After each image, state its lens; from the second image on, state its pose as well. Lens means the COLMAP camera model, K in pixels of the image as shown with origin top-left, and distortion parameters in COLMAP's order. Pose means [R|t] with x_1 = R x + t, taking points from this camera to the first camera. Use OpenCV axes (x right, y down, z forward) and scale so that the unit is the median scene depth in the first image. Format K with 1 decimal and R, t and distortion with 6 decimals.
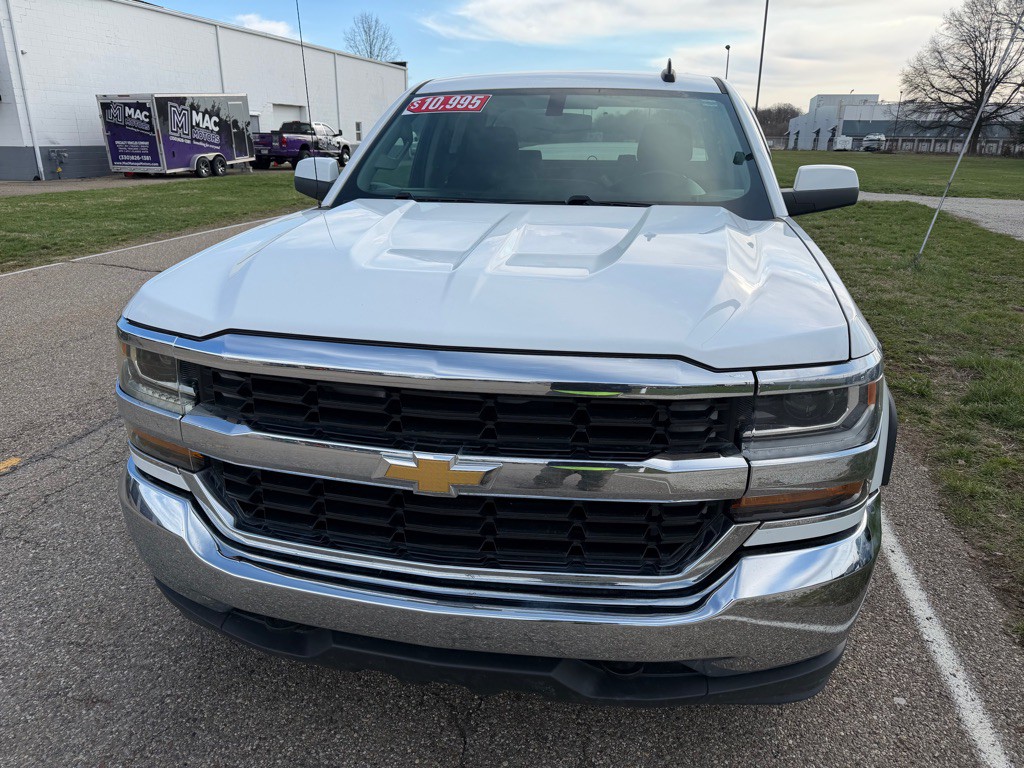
lens RADIAL K [[721.9, 0, 514.9], [0, 721.9, 379.9], [0, 0, 1]] dist [0.048917, -0.057990]
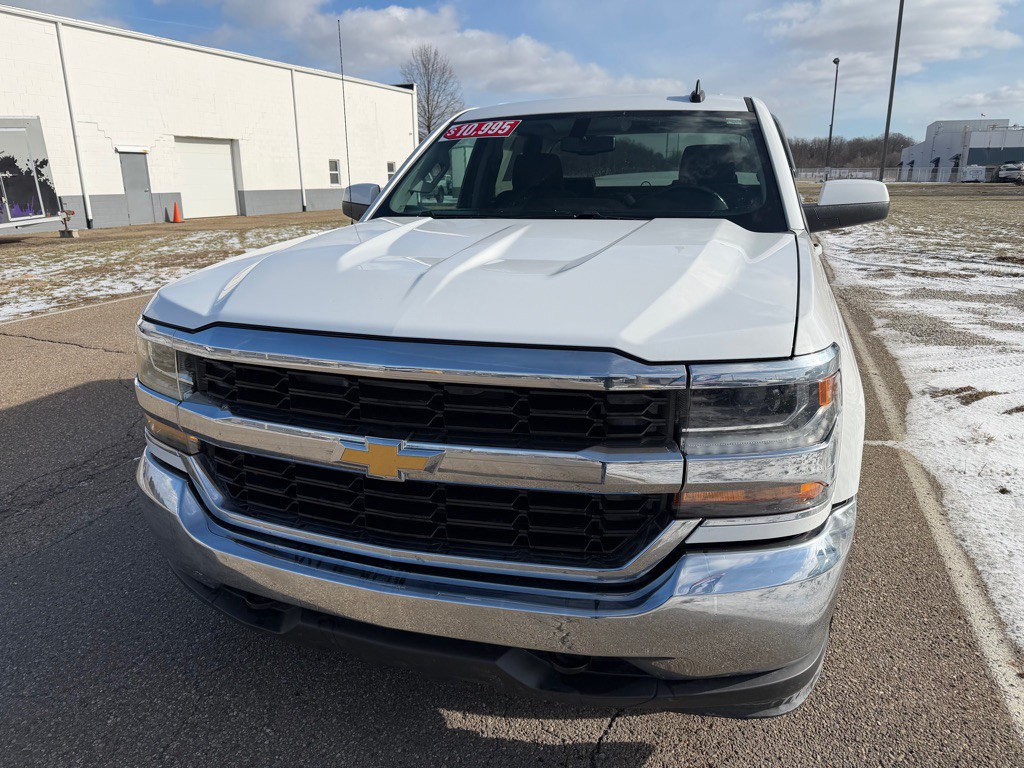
lens RADIAL K [[721.9, 0, 504.1], [0, 721.9, 376.4], [0, 0, 1]] dist [0.048917, -0.057990]
pose [[0.989340, 0.019821, -0.144267, 0.187245], [-0.027271, 0.998384, -0.049847, 0.051019], [0.143046, 0.053250, 0.988282, -0.025415]]
